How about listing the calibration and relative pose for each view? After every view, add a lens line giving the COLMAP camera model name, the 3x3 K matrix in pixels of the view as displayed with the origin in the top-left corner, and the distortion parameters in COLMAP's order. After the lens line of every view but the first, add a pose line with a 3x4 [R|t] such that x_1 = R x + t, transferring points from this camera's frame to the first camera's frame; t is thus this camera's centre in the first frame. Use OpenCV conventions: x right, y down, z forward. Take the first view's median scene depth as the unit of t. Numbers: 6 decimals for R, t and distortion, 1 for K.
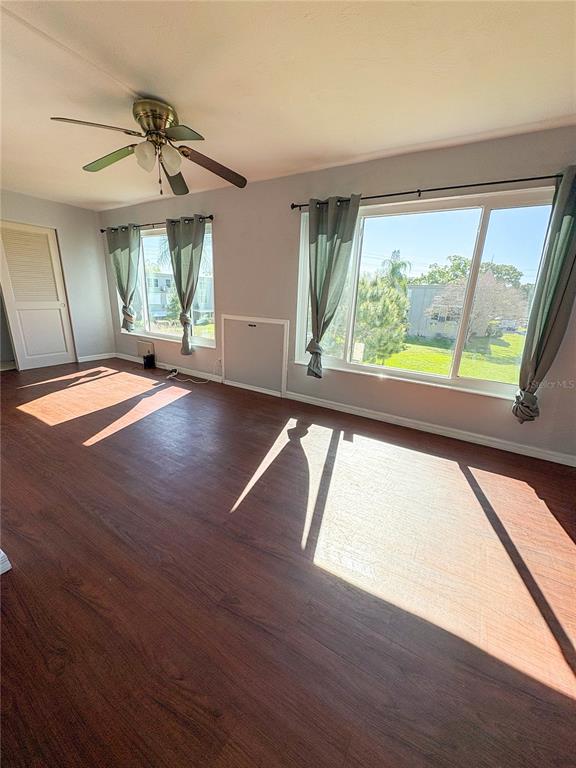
lens RADIAL K [[305.8, 0, 288.0], [0, 305.8, 384.0], [0, 0, 1]] dist [0.000548, 0.000133]
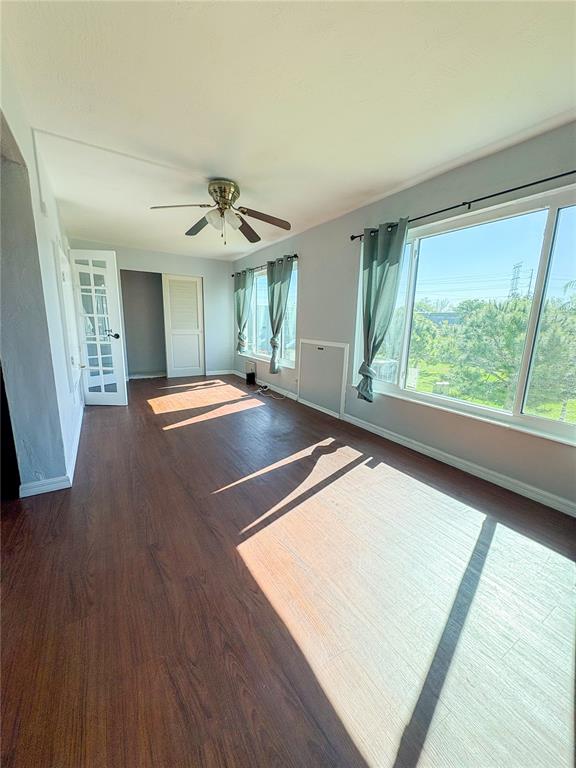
lens RADIAL K [[305.8, 0, 288.0], [0, 305.8, 384.0], [0, 0, 1]] dist [0.000548, 0.000133]
pose [[0.889916, 0.074467, -0.450005, 0.302006], [-0.119261, 0.990250, -0.071980, 0.024247], [0.440257, 0.117724, 0.890121, 0.011401]]
